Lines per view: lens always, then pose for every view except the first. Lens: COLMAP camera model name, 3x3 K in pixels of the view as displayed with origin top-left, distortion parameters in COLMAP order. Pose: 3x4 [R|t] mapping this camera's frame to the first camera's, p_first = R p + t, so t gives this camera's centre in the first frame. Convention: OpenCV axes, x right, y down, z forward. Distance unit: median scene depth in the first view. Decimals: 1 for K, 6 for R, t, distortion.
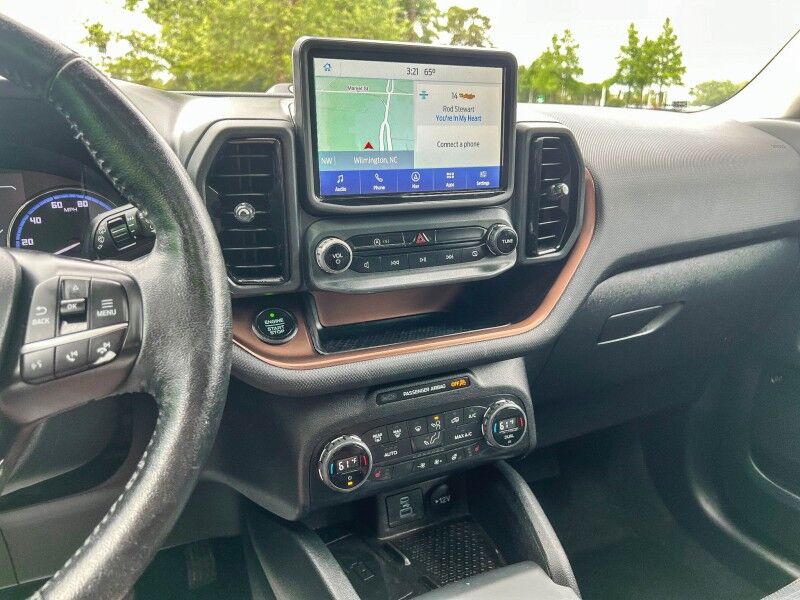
lens RADIAL K [[635.9, 0, 401.6], [0, 635.9, 292.8], [0, 0, 1]] dist [0.102417, -0.111081]
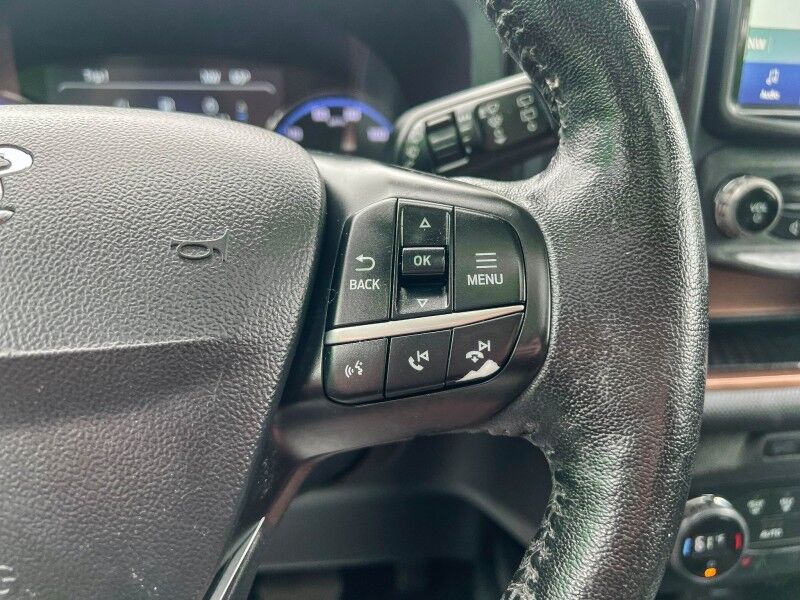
lens RADIAL K [[635.9, 0, 401.6], [0, 635.9, 292.8], [0, 0, 1]] dist [0.102417, -0.111081]
pose [[0.961999, 0.104432, -0.252295, -0.244138], [-0.090858, 0.993747, 0.064898, 0.009762], [0.257494, -0.039509, 0.965472, 0.321472]]
